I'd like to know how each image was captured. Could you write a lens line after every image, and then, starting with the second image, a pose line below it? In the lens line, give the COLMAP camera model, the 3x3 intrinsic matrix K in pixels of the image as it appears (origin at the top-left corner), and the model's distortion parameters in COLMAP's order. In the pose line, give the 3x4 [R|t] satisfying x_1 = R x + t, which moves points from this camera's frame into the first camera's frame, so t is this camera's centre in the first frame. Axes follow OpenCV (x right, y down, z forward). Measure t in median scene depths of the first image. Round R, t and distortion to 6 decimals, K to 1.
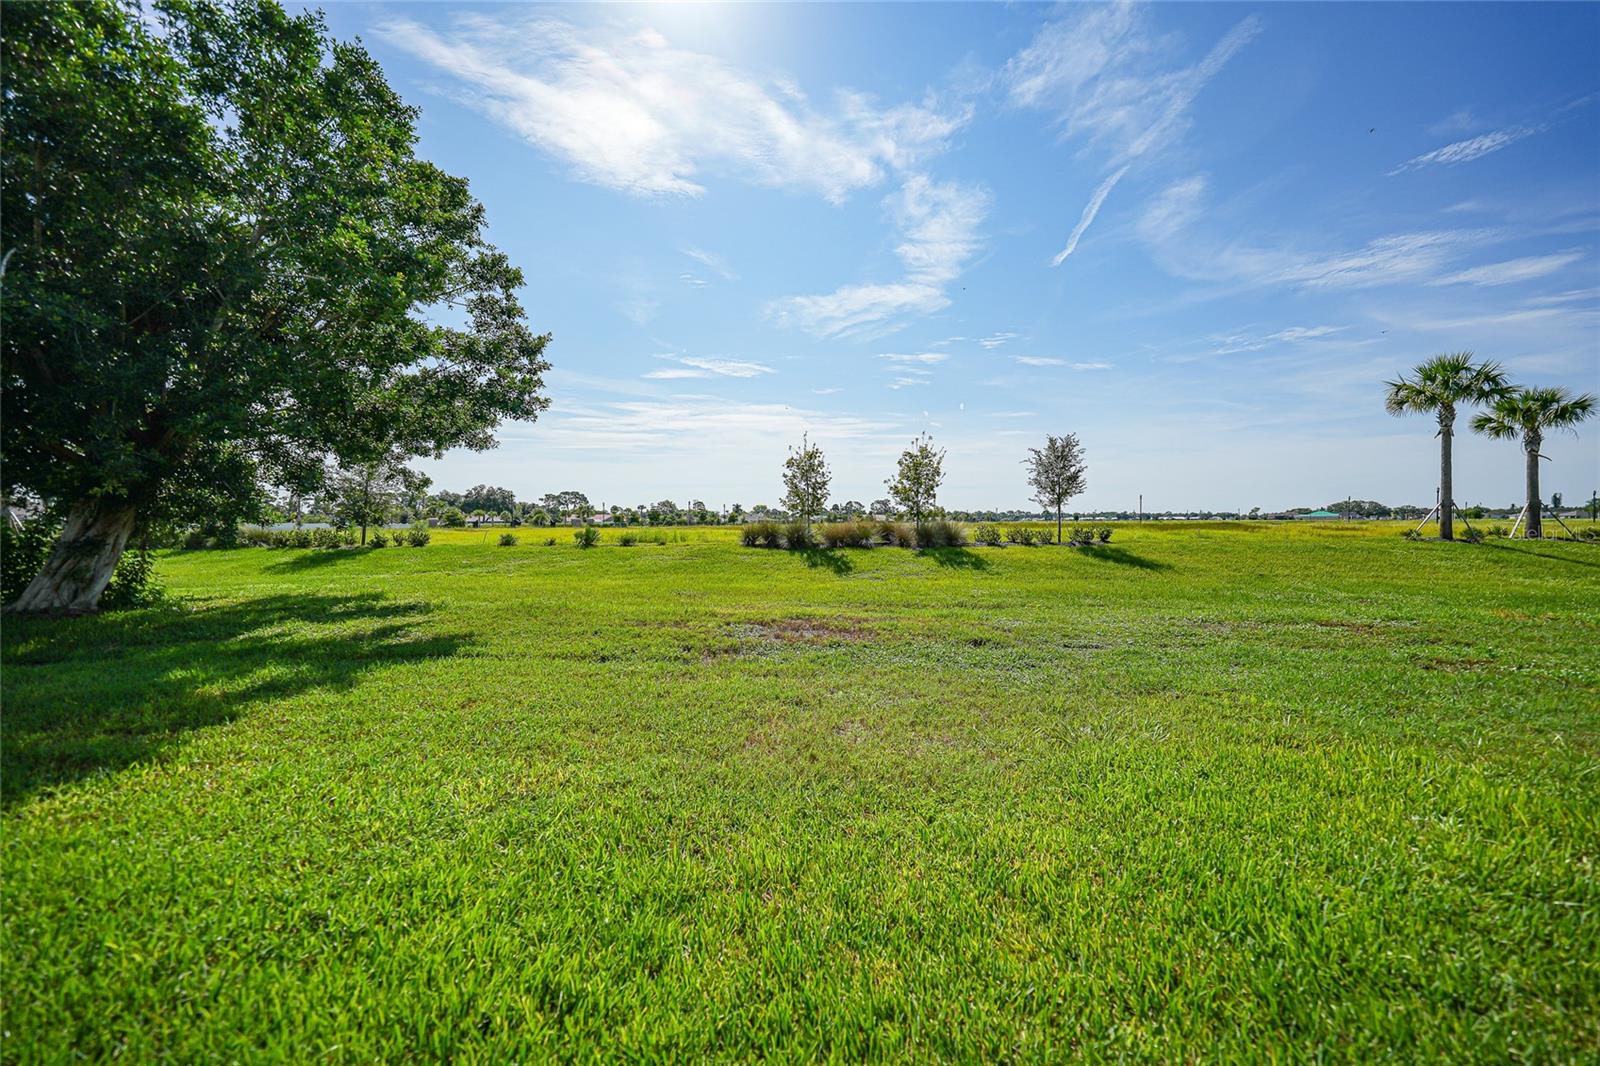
lens RADIAL K [[538.1, 0, 800.7], [0, 538.1, 525.0], [0, 0, 1]] dist [-0.034505, 0.006153]
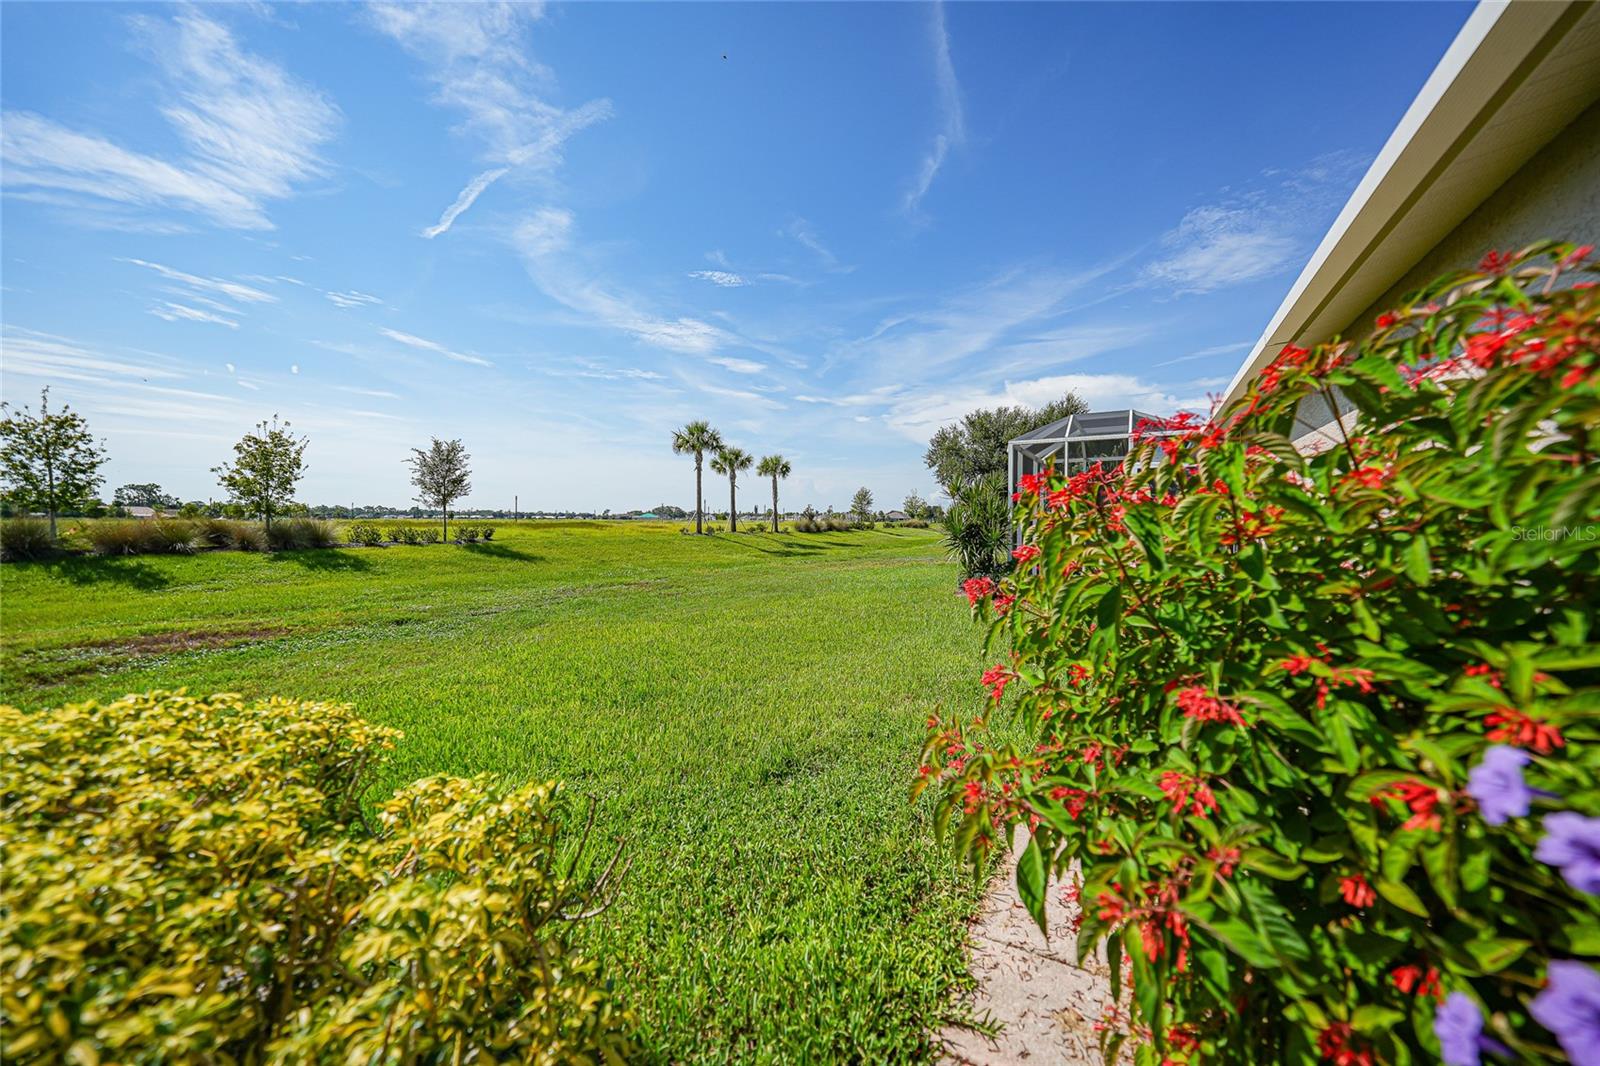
lens RADIAL K [[567.5, 0, 800.0], [0, 567.5, 533.0], [0, 0, 1]] dist [0.000642, 0.000282]
pose [[0.509526, -0.012127, 0.860370, -0.123812], [-0.003567, 0.999862, 0.016205, -0.003873], [-0.860448, -0.011326, 0.509413, -0.175861]]
